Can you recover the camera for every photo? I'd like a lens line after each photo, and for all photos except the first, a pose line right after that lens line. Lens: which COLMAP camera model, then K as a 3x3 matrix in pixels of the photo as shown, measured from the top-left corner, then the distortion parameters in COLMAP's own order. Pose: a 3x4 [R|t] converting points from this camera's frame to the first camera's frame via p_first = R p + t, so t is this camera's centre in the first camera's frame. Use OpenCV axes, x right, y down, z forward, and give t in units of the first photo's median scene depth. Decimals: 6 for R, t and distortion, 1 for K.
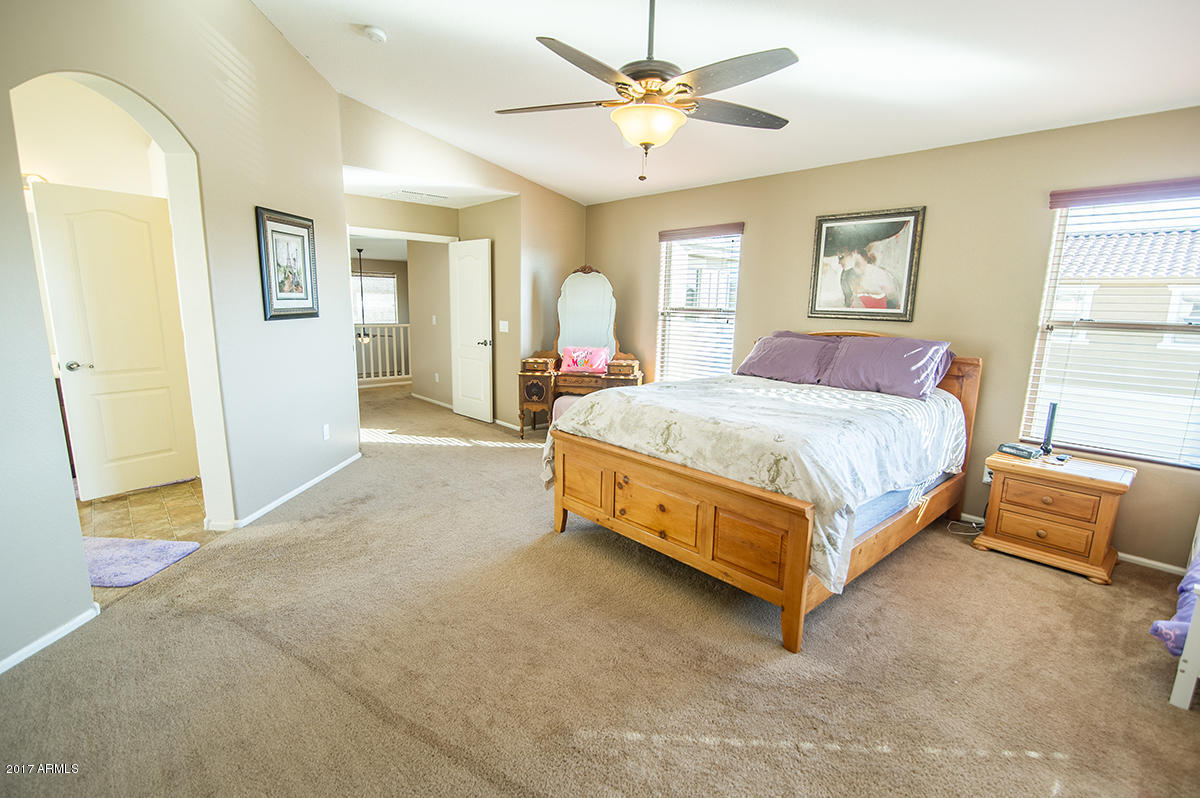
lens RADIAL K [[569.5, 0, 595.4], [0, 569.5, 407.6], [0, 0, 1]] dist [-0.019304, 0.001040]
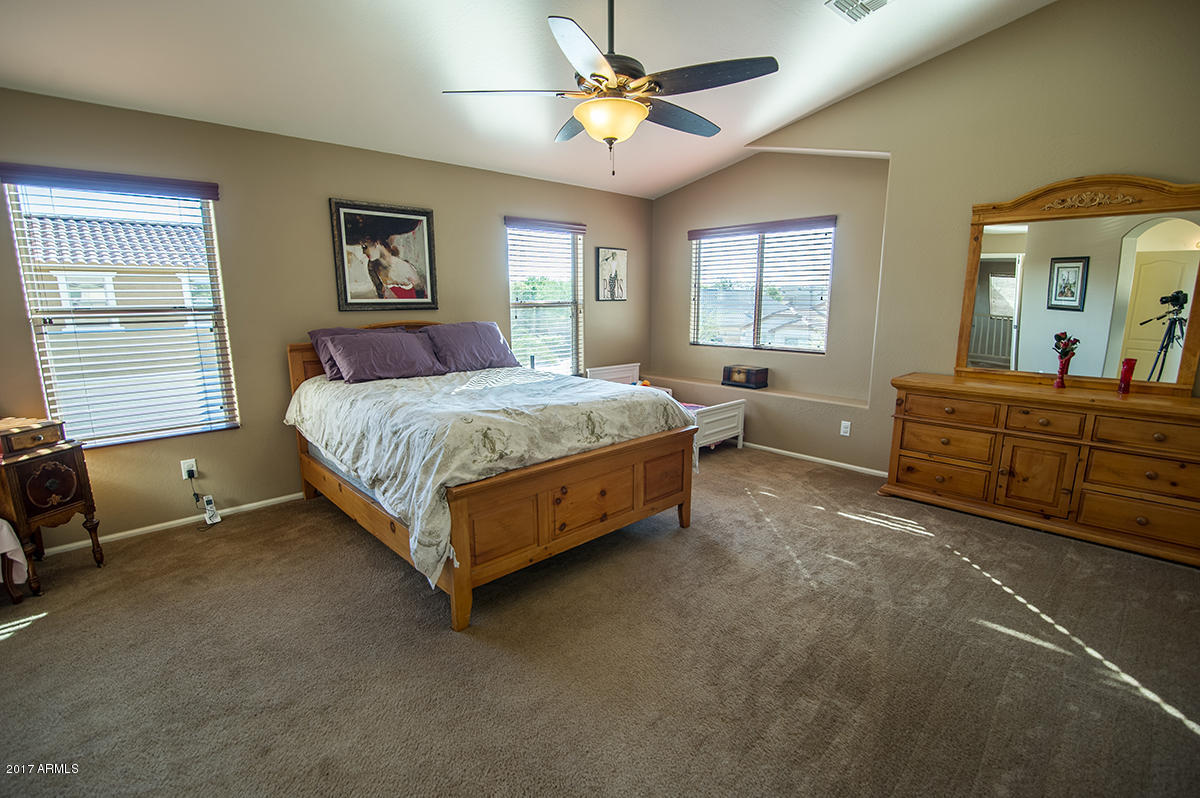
lens RADIAL K [[553.9, 0, 599.8], [0, 553.9, 407.6], [0, 0, 1]] dist [-0.020723, 0.001858]
pose [[-0.036159, -0.216941, 0.975515, -0.614389], [0.190273, 0.956802, 0.219832, -0.144783], [-0.981065, 0.193563, 0.006681, 0.710689]]
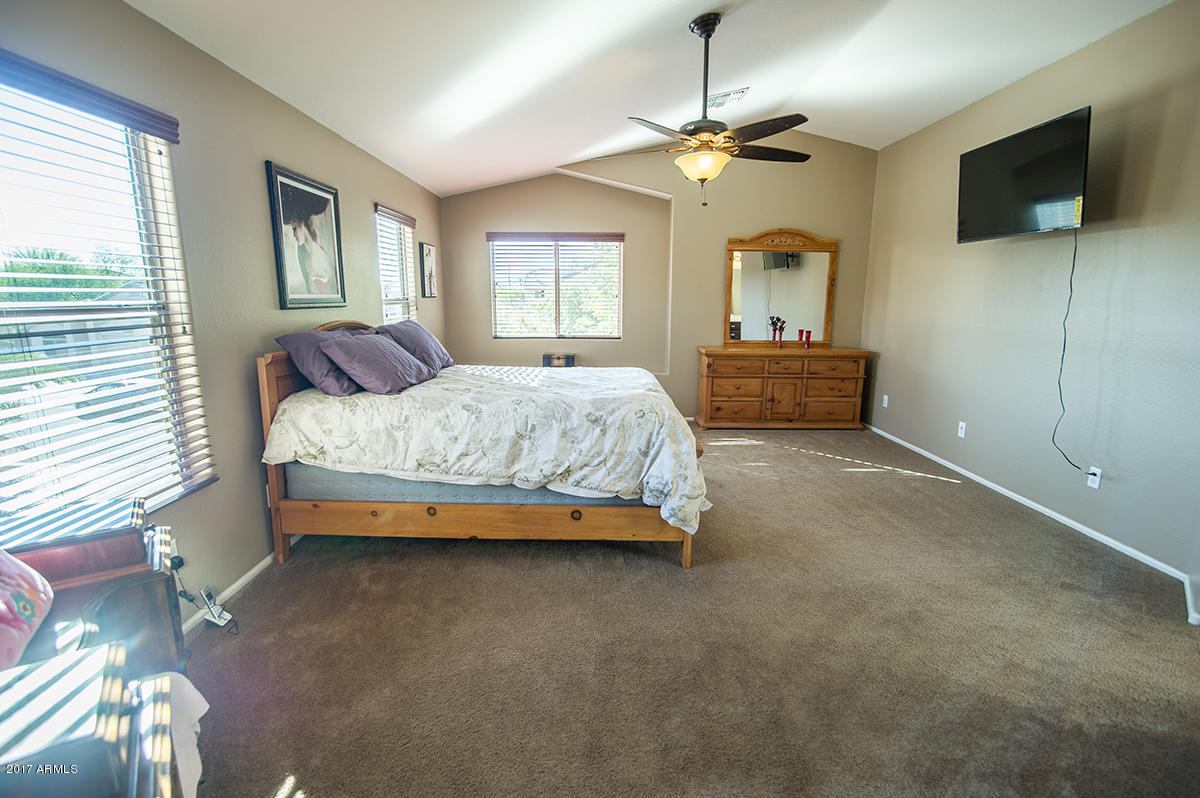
lens RADIAL K [[556.4, 0, 600.0], [0, 556.4, 399.0], [0, 0, 1]] dist [0.000401, -0.000064]
pose [[-0.749481, -0.149549, 0.644913, -0.427732], [0.101101, 0.936870, 0.334745, -0.282220], [-0.654260, 0.316086, -0.687047, 1.437990]]
